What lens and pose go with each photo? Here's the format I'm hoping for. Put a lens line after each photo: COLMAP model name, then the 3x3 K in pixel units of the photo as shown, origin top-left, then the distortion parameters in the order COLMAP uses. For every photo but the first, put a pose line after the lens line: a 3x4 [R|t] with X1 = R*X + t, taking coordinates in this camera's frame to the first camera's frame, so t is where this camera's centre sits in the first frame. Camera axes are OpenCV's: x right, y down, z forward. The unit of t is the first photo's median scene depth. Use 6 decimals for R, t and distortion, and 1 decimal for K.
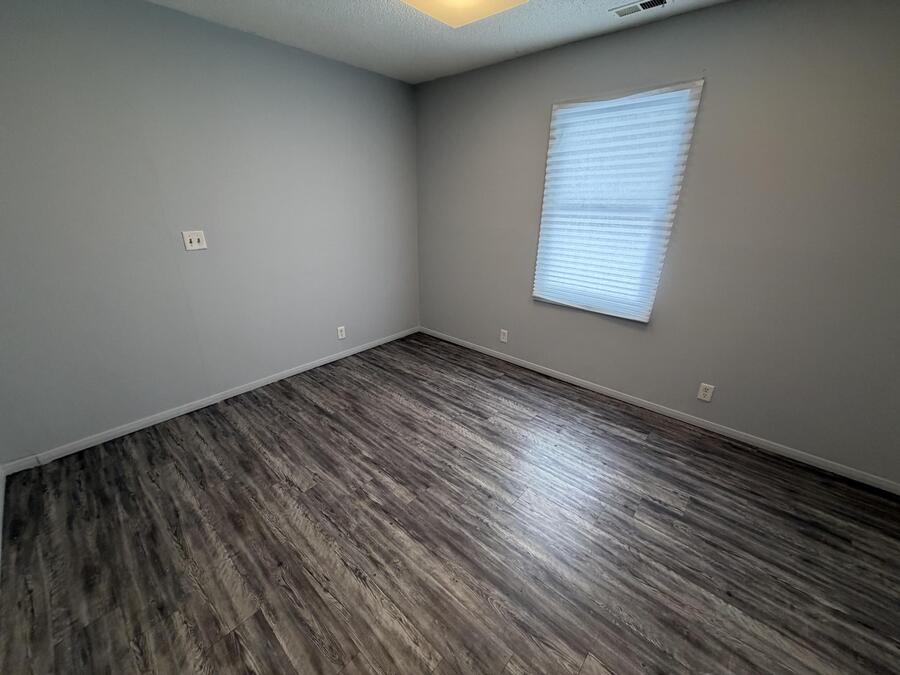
lens RADIAL K [[358.0, 0, 447.1], [0, 358.0, 339.1], [0, 0, 1]] dist [0.000273, -0.000225]
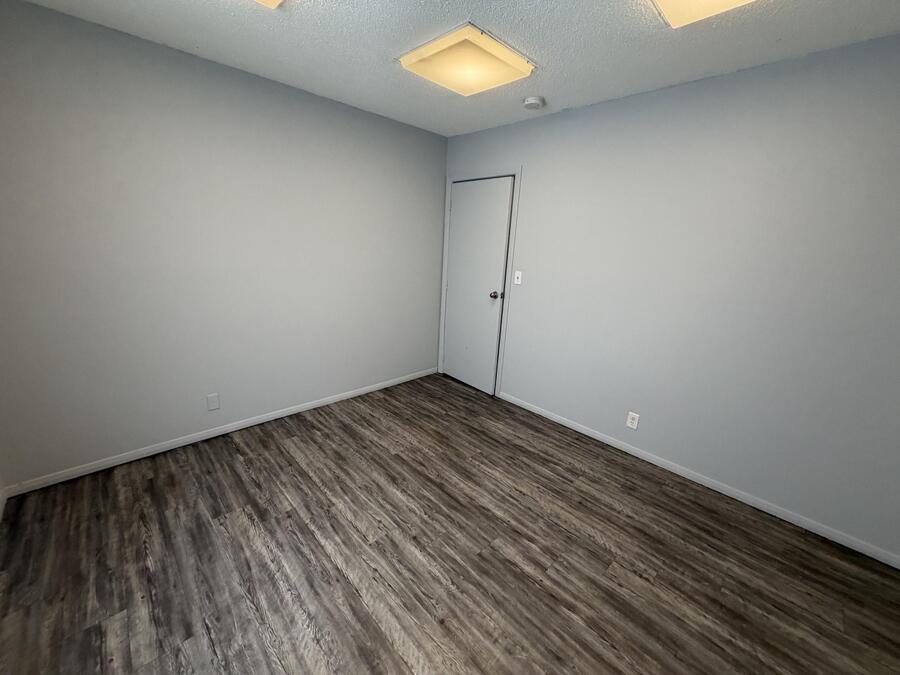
lens RADIAL K [[358.0, 0, 447.1], [0, 358.0, 339.1], [0, 0, 1]] dist [0.000273, -0.000225]
pose [[-0.995341, -0.079524, 0.054521, 0.023093], [-0.031237, 0.800922, 0.597953, -0.584052], [-0.091219, 0.593464, -0.799674, 1.472101]]
